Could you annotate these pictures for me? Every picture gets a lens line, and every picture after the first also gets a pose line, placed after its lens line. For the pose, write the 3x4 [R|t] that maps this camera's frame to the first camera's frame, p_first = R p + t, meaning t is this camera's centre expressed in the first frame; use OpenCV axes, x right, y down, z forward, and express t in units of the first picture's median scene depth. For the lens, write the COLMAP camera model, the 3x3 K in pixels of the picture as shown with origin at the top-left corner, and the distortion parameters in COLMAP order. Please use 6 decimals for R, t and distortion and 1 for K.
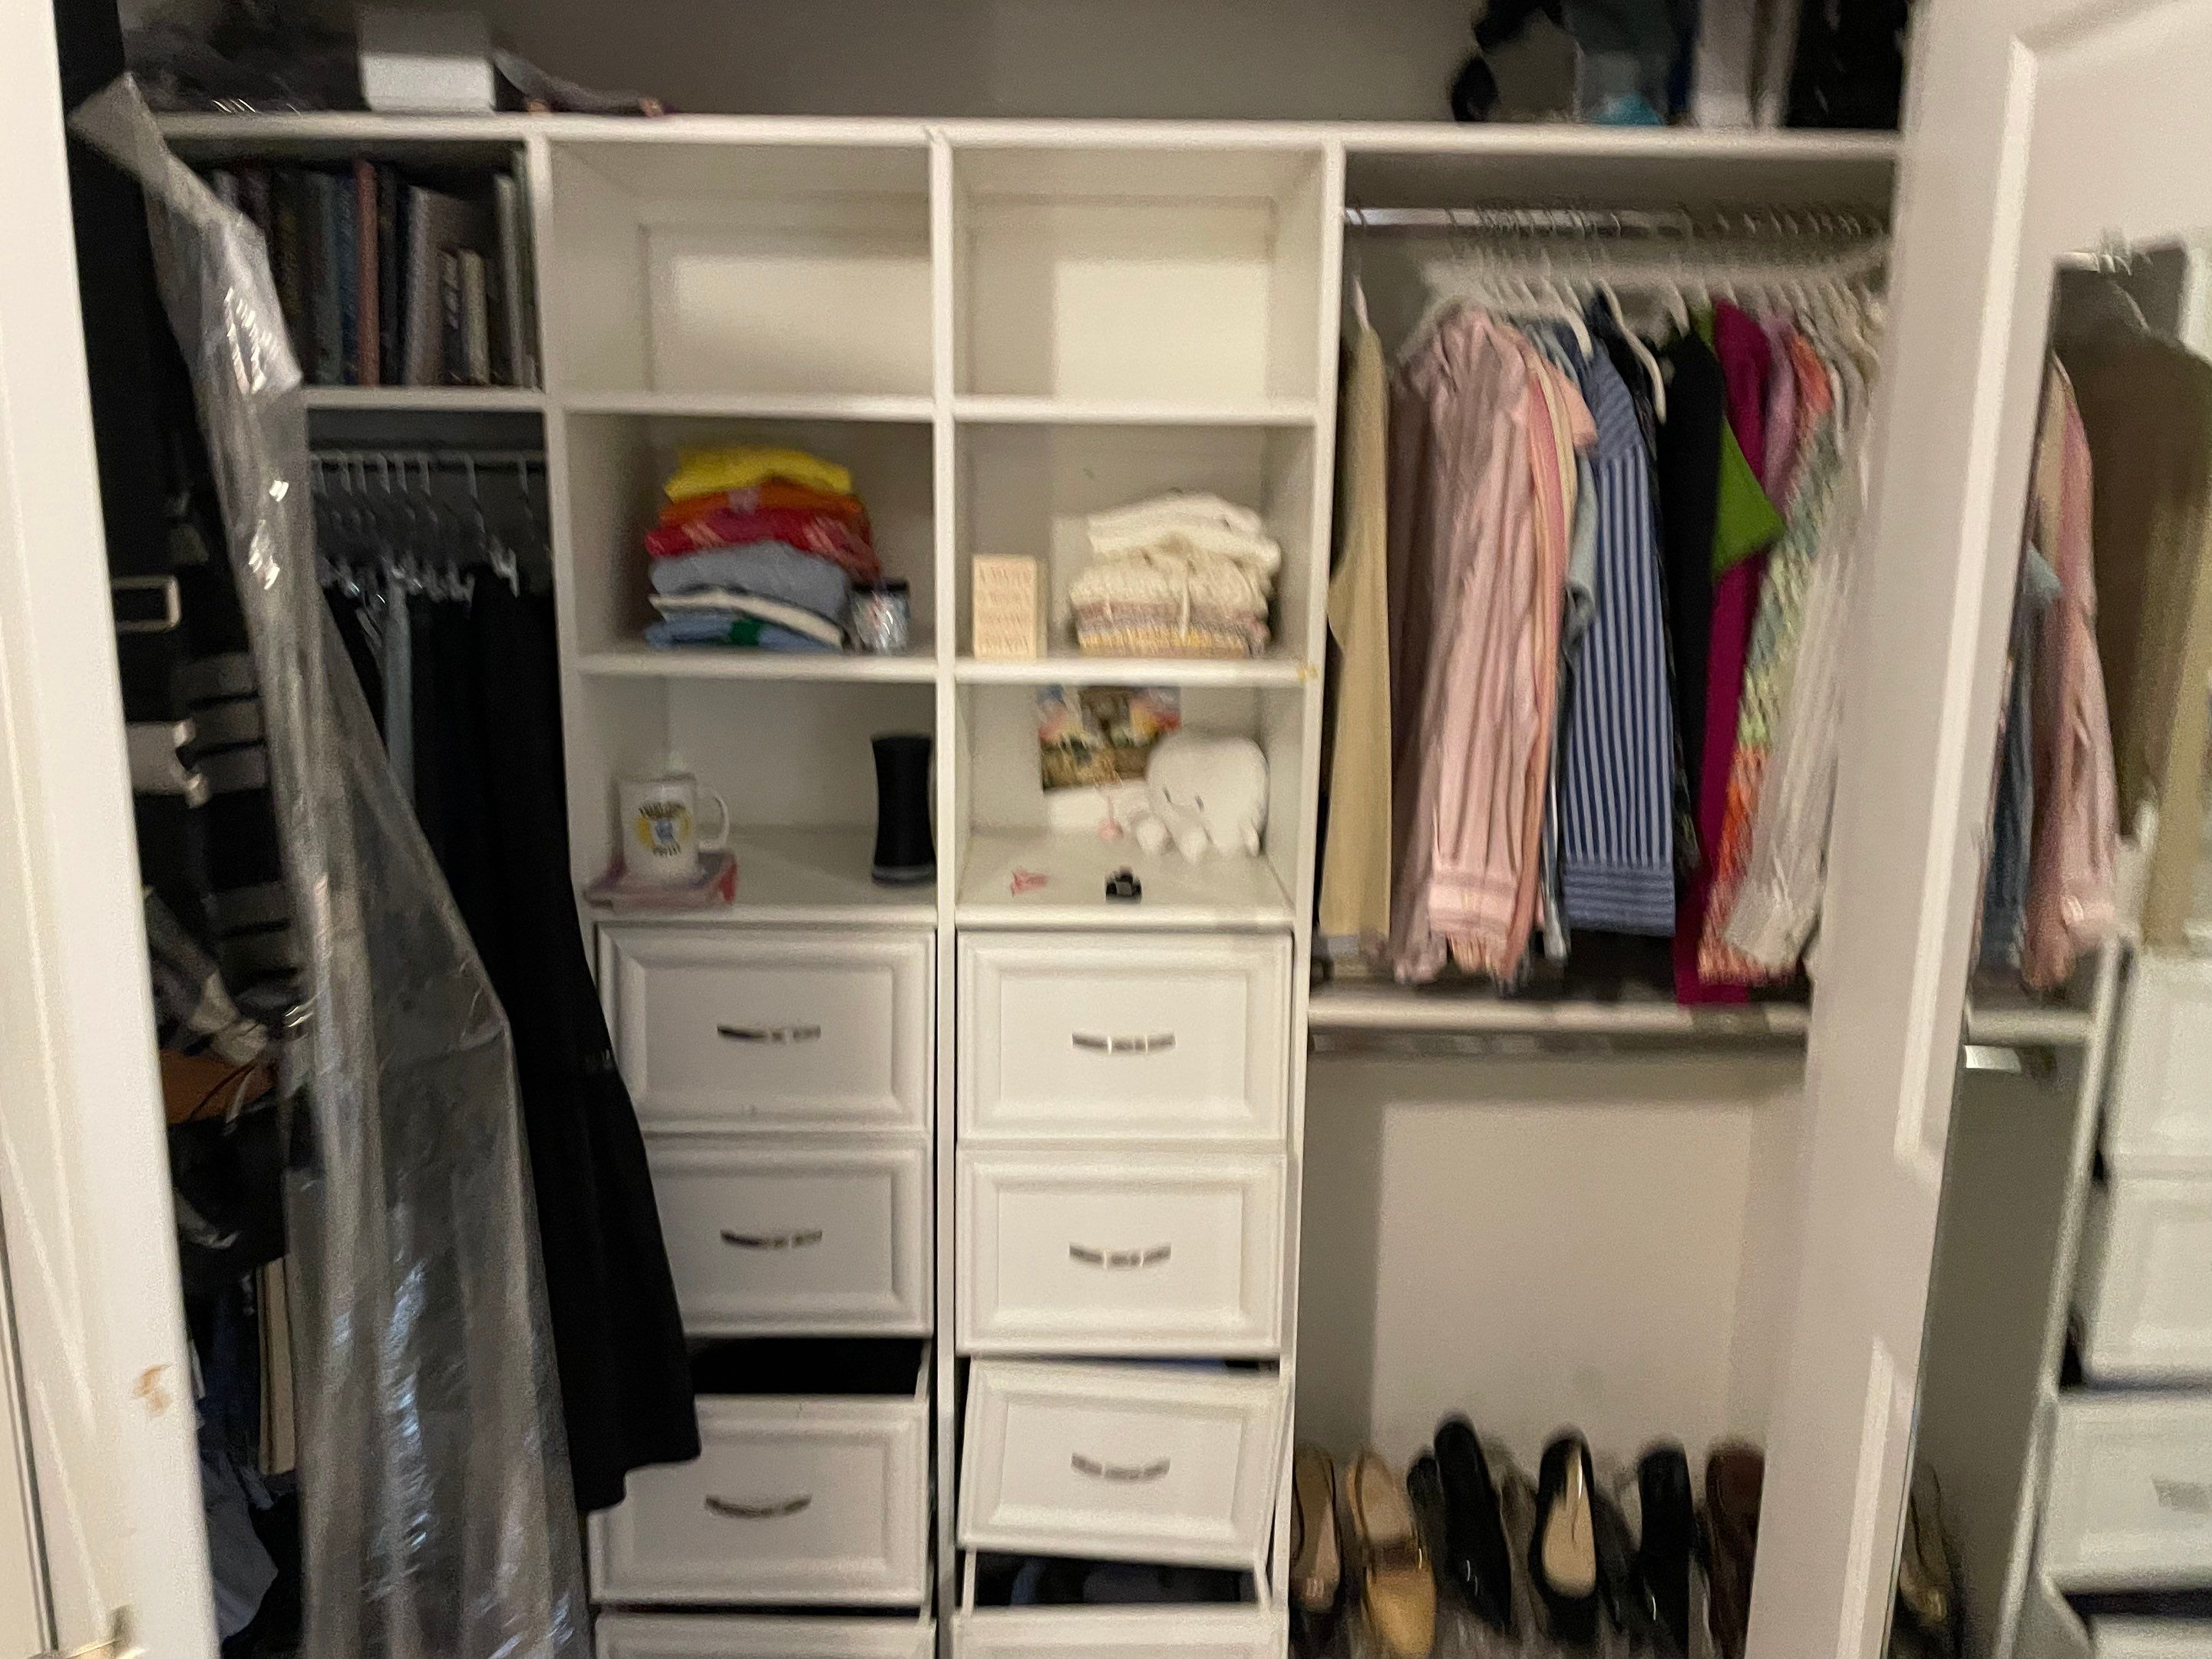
lens RADIAL K [[1651.0, 0, 1082.5], [0, 1651.0, 787.5], [0, 0, 1]] dist [0.089251, -0.119926]
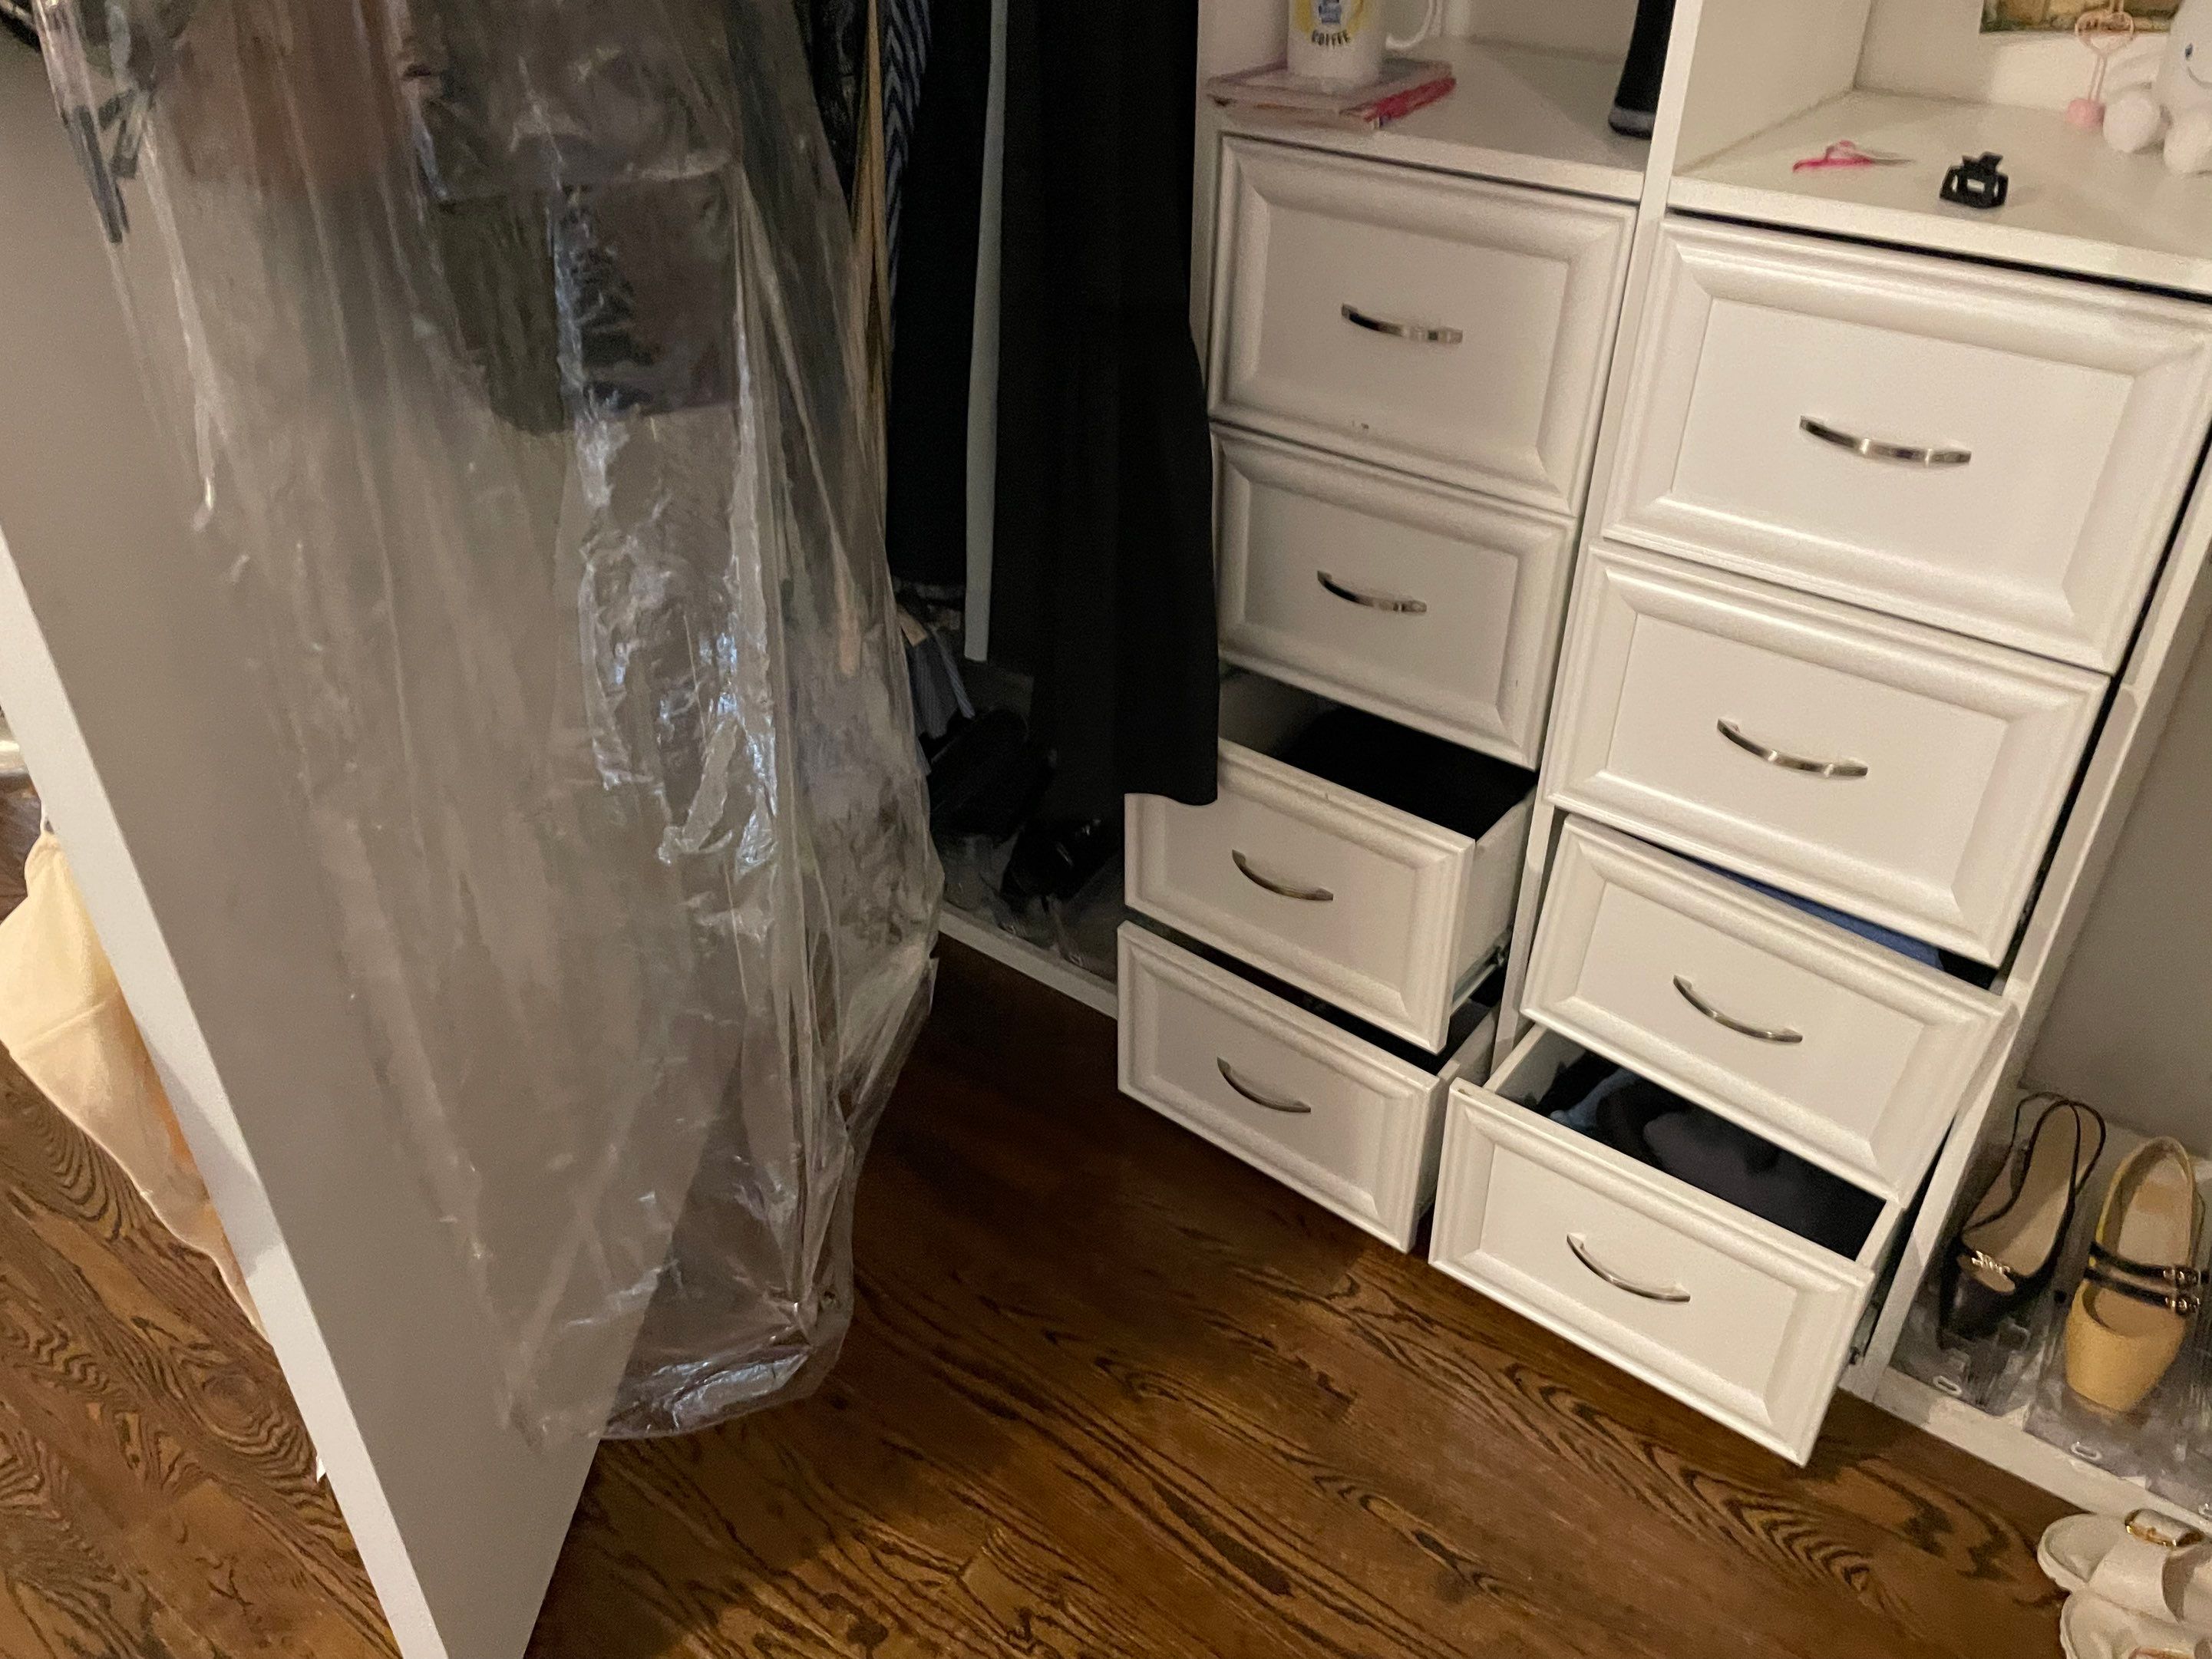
lens RADIAL K [[1659.4, 0, 1111.3], [0, 1659.4, 831.1], [0, 0, 1]] dist [0.077485, -0.106913]
pose [[0.774229, 0.344480, -0.530945, 0.182795], [-0.109674, 0.899233, 0.423500, 0.048123], [0.623330, -0.269655, 0.733993, 0.310642]]
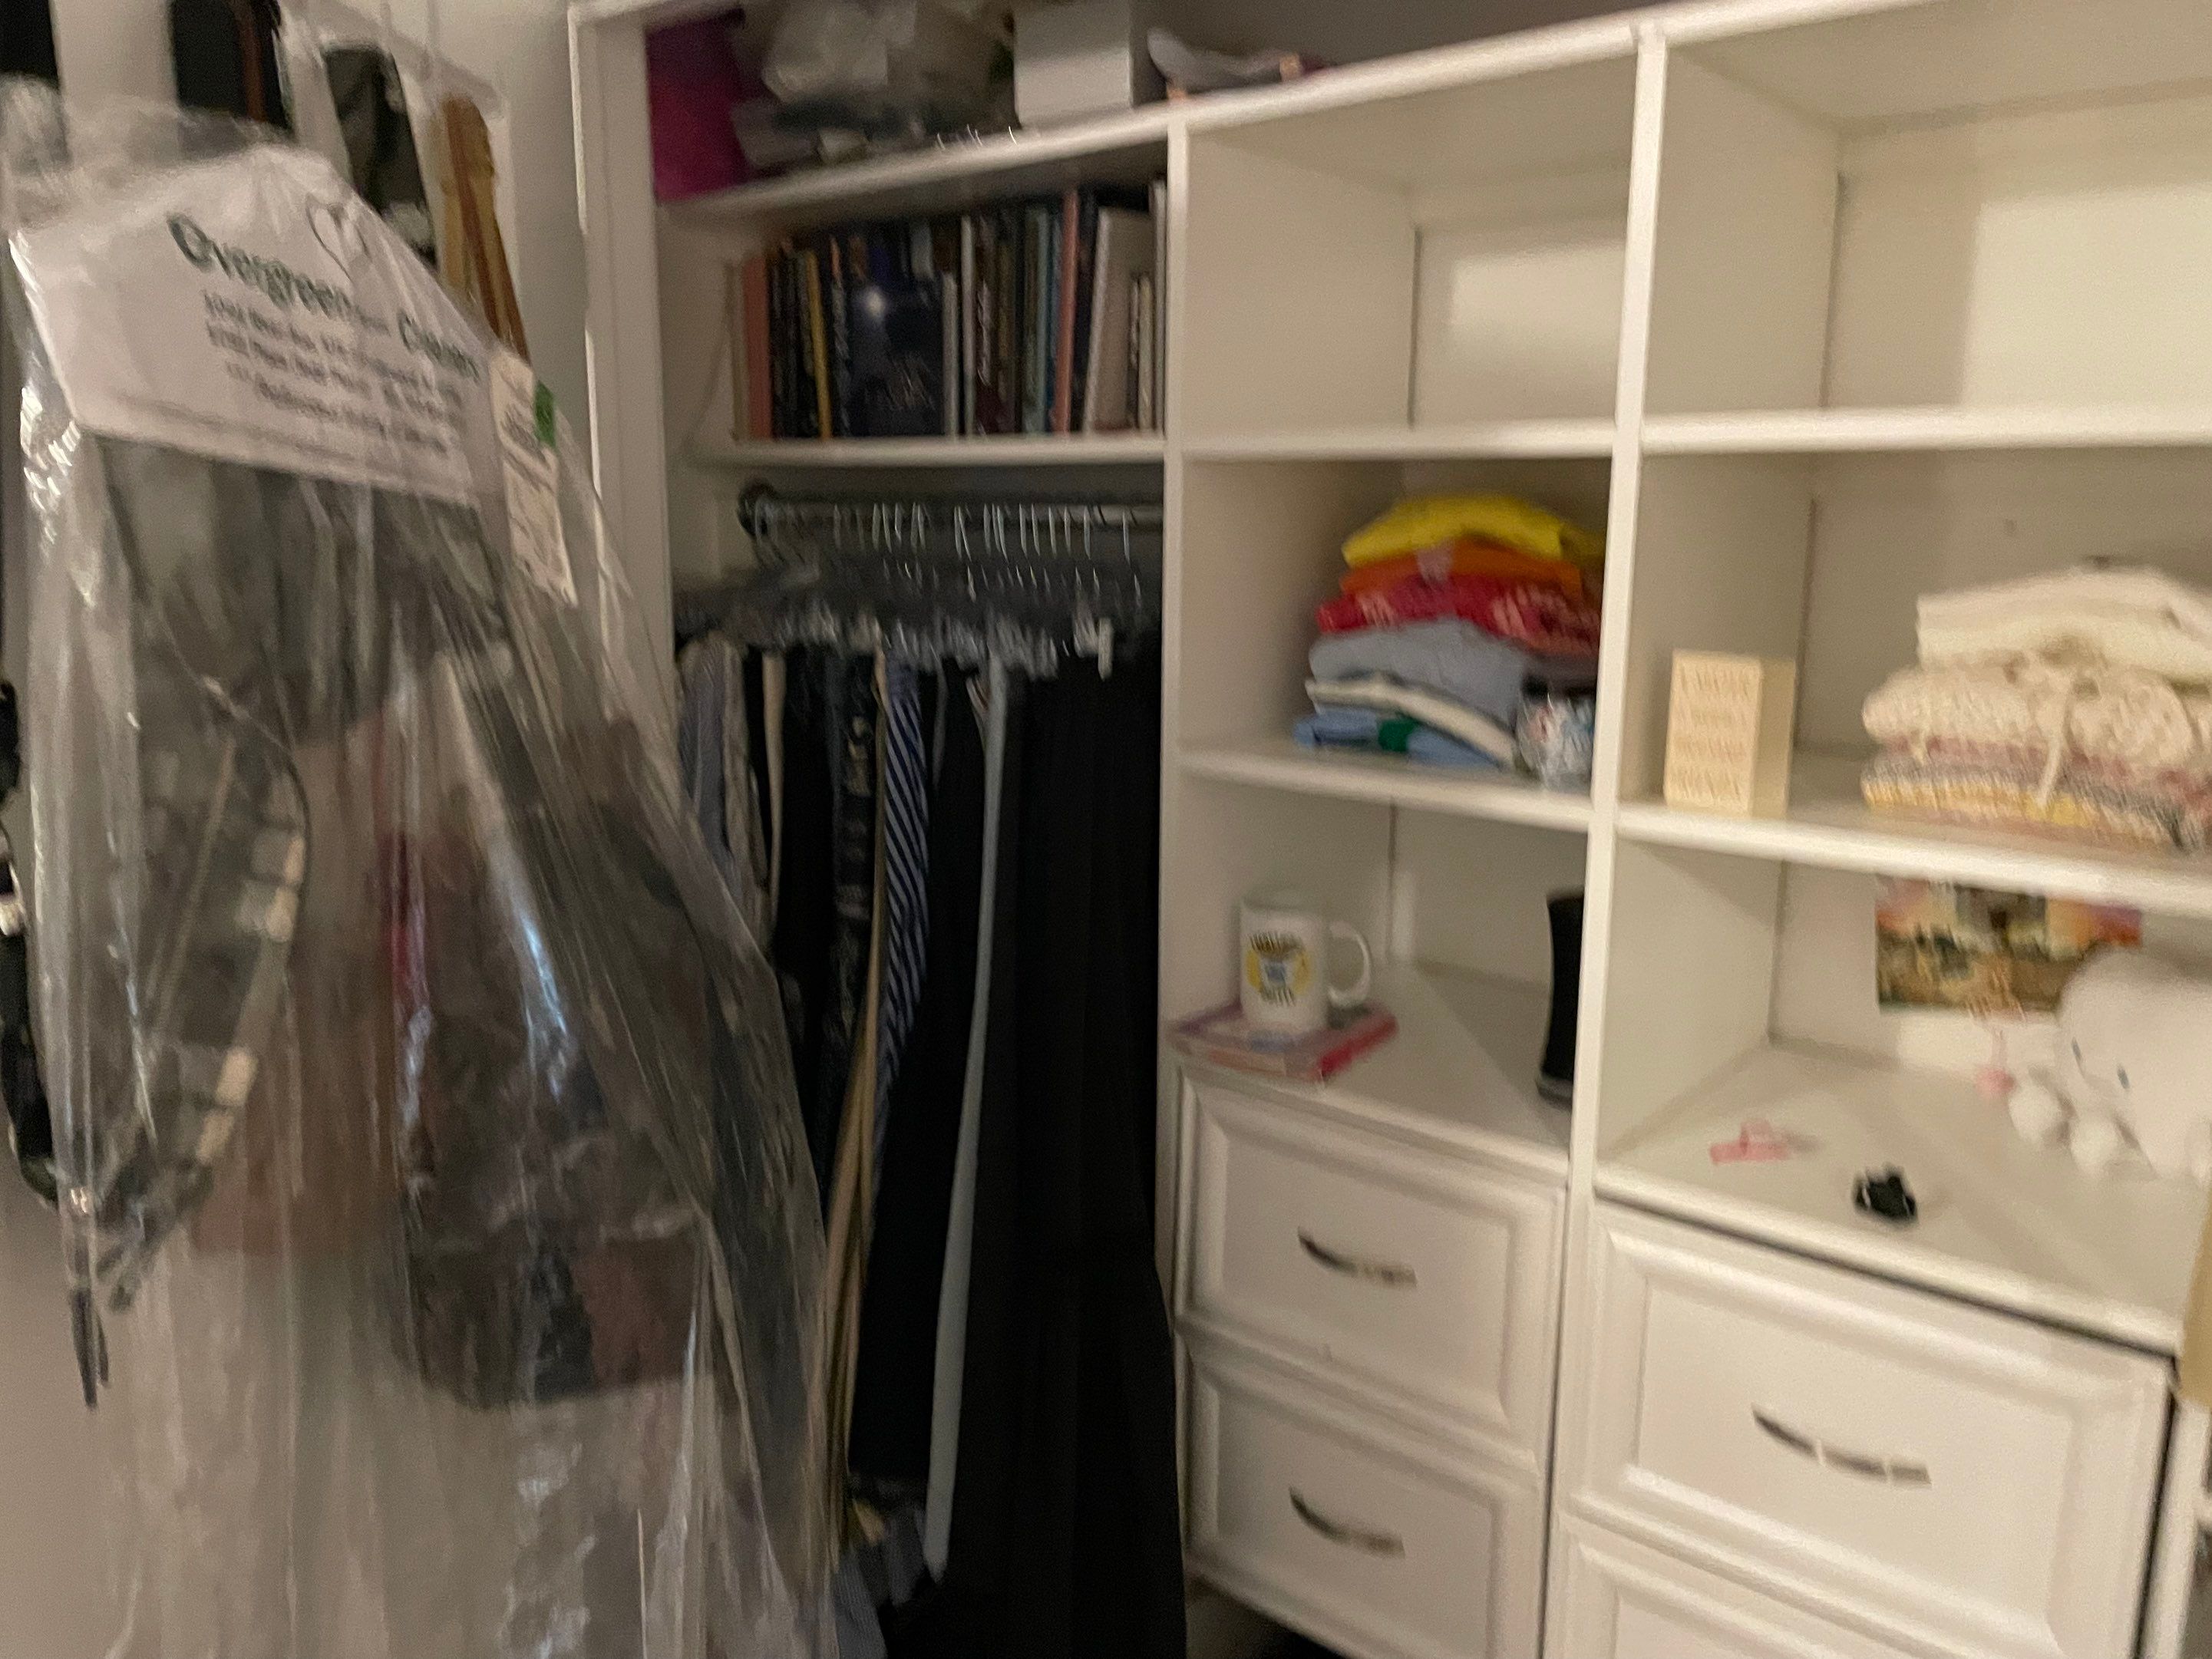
lens RADIAL K [[1651.0, 0, 1082.5], [0, 1651.0, 787.5], [0, 0, 1]] dist [0.089251, -0.119926]
pose [[0.750969, 0.105294, -0.651888, 0.190885], [-0.123455, 0.992186, 0.018041, -0.065440], [0.648694, 0.066930, 0.758100, 0.322812]]
